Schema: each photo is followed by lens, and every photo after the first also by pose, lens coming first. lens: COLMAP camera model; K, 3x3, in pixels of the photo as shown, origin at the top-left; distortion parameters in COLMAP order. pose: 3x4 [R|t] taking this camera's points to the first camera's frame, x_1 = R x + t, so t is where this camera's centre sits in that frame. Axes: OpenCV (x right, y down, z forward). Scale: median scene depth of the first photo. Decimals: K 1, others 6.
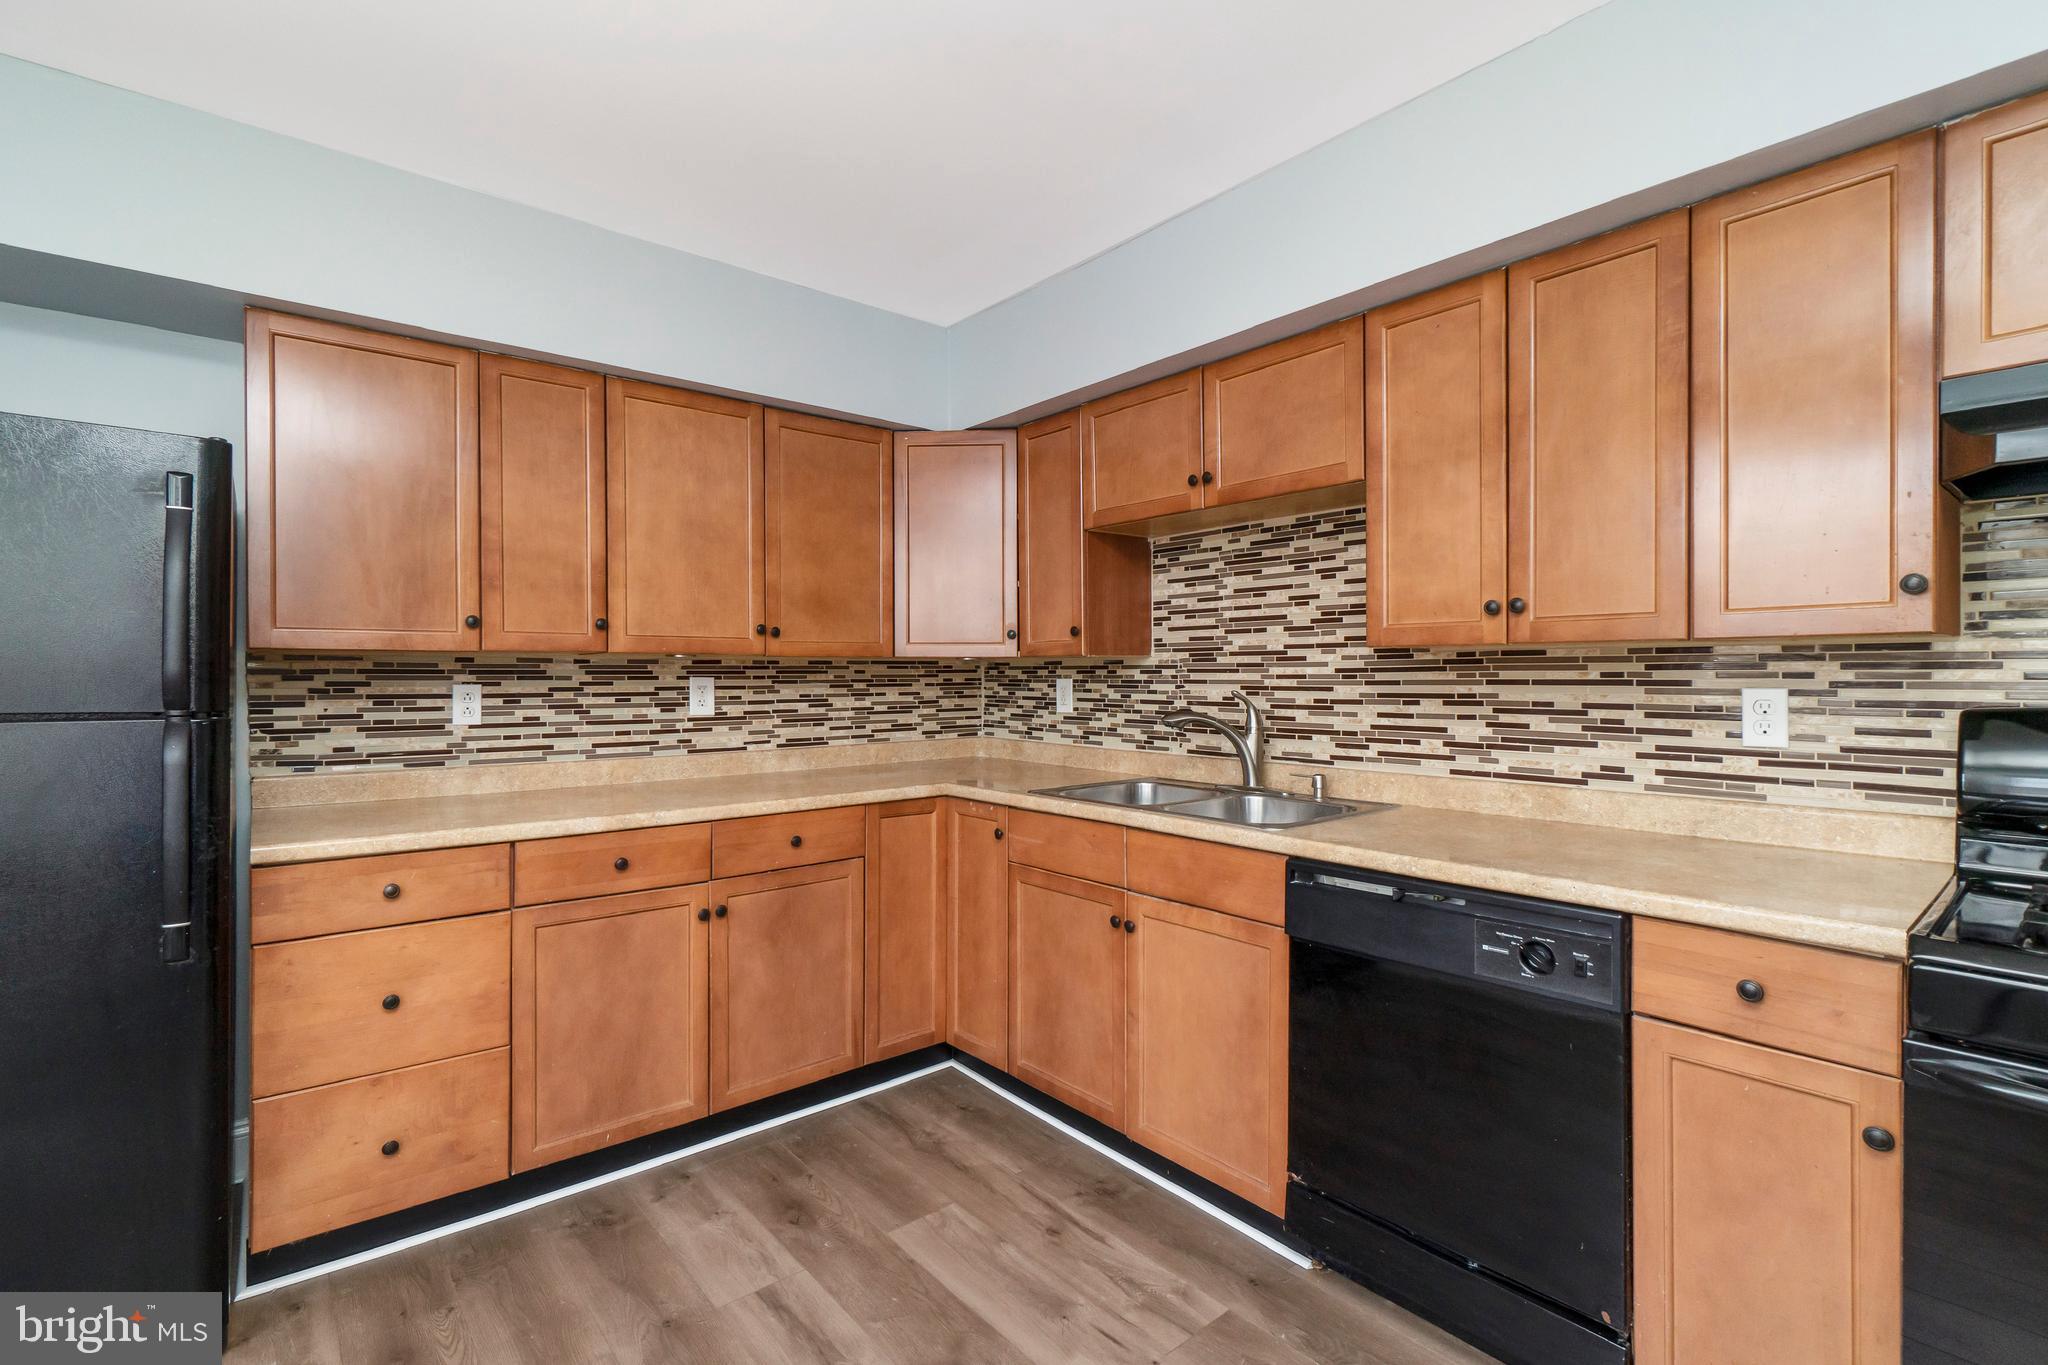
lens RADIAL K [[935.2, 0, 1015.0], [0, 935.2, 677.4], [0, 0, 1]] dist [-0.003767, -0.000518]
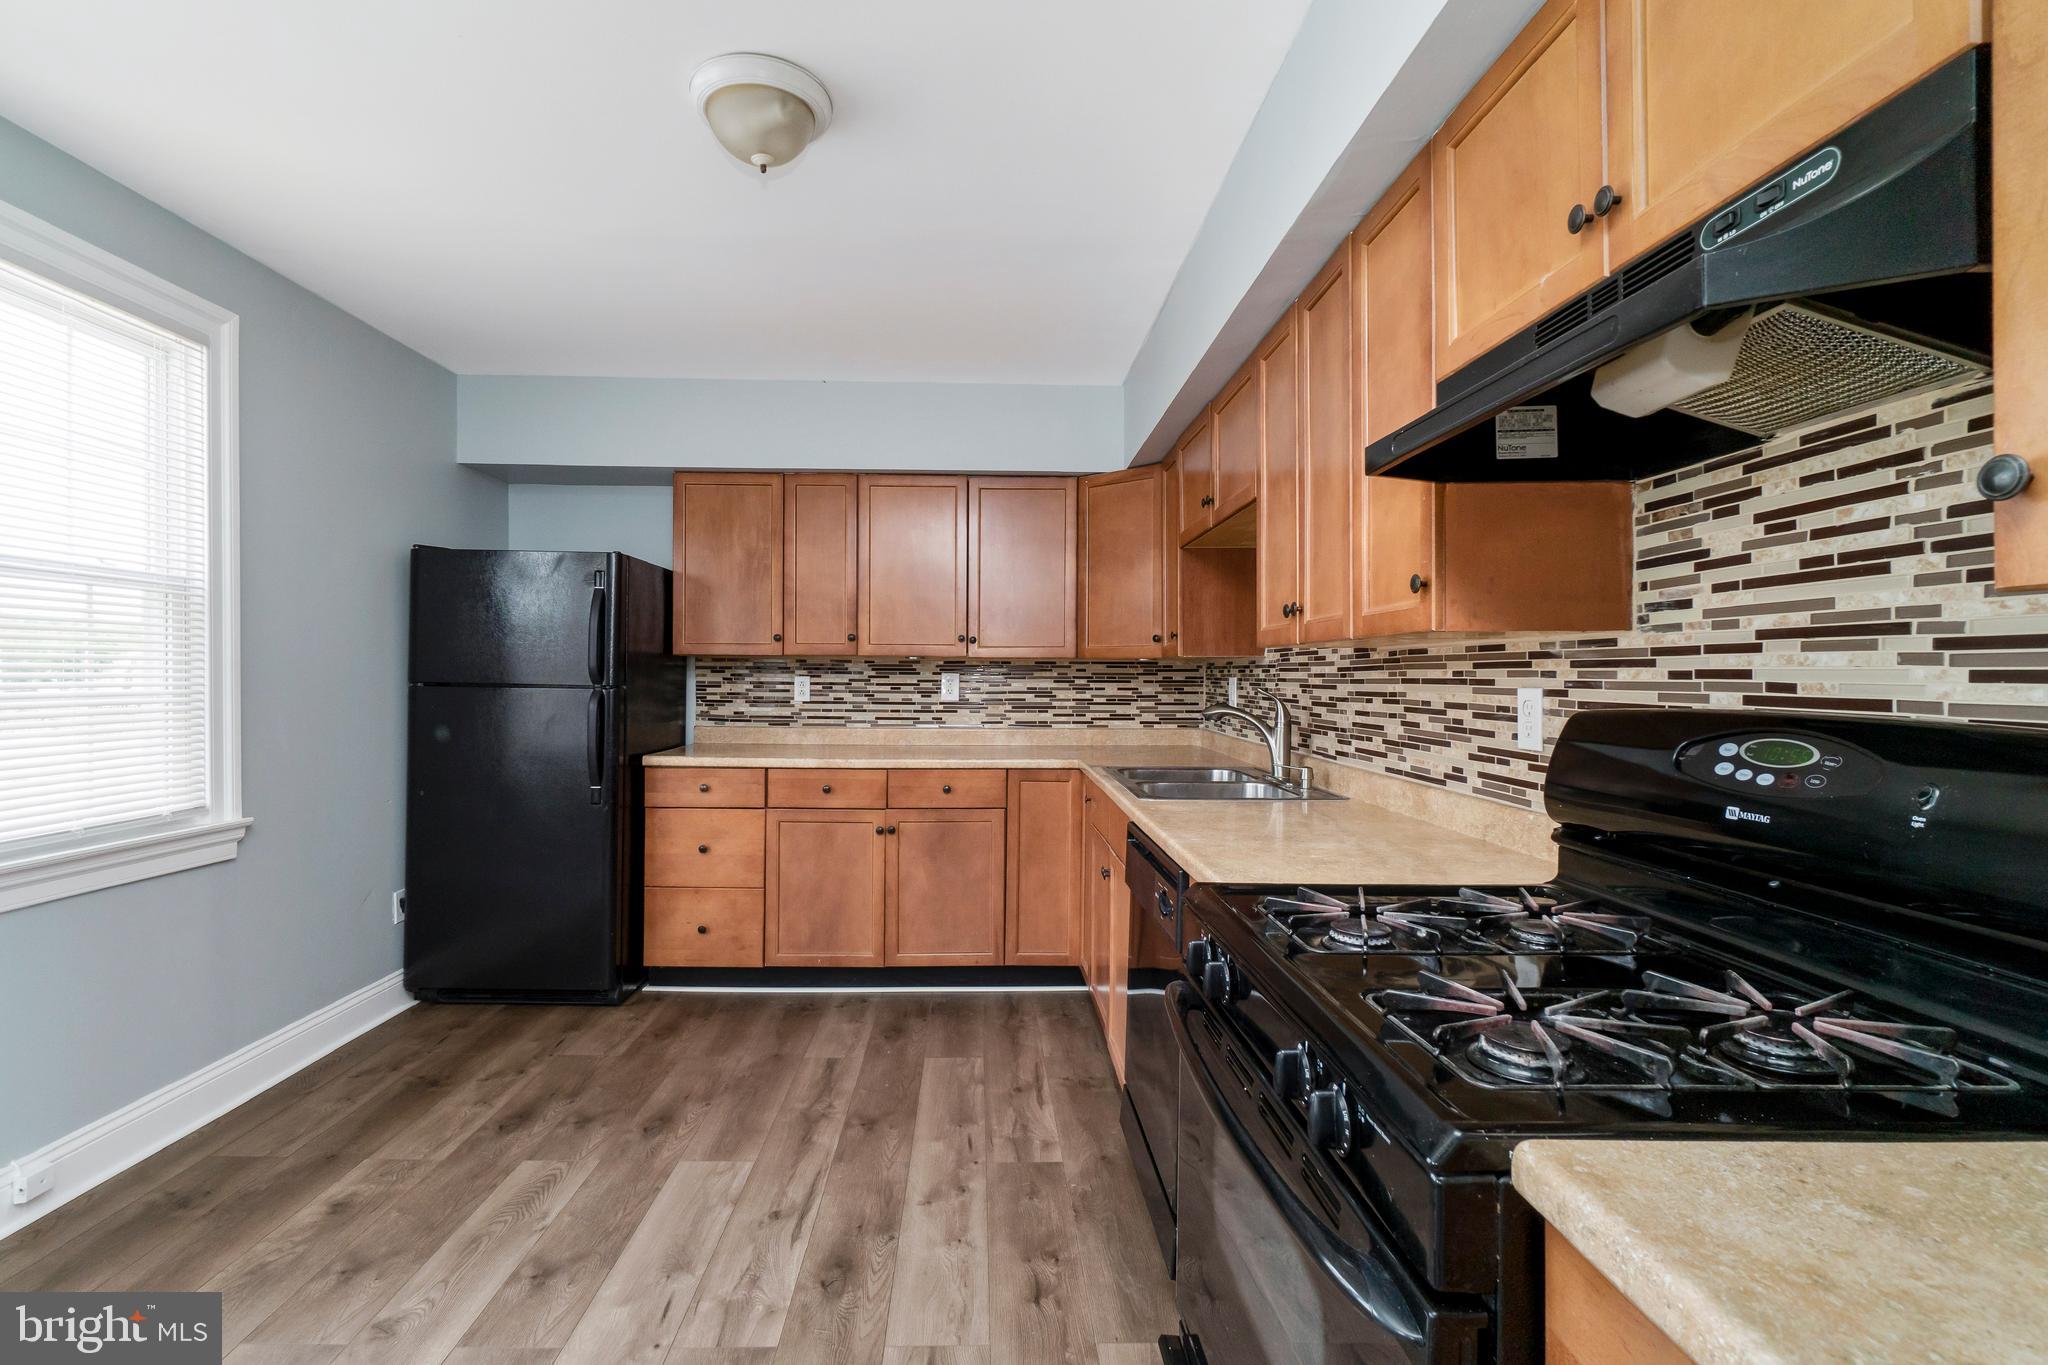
lens RADIAL K [[935.2, 0, 1005.9], [0, 935.2, 672.7], [0, 0, 1]] dist [-0.003767, -0.000518]
pose [[0.785586, 0.006162, -0.618722, 0.723895], [-0.010772, 0.999935, -0.003718, 0.003974], [0.618659, 0.009585, 0.785601, -0.053231]]
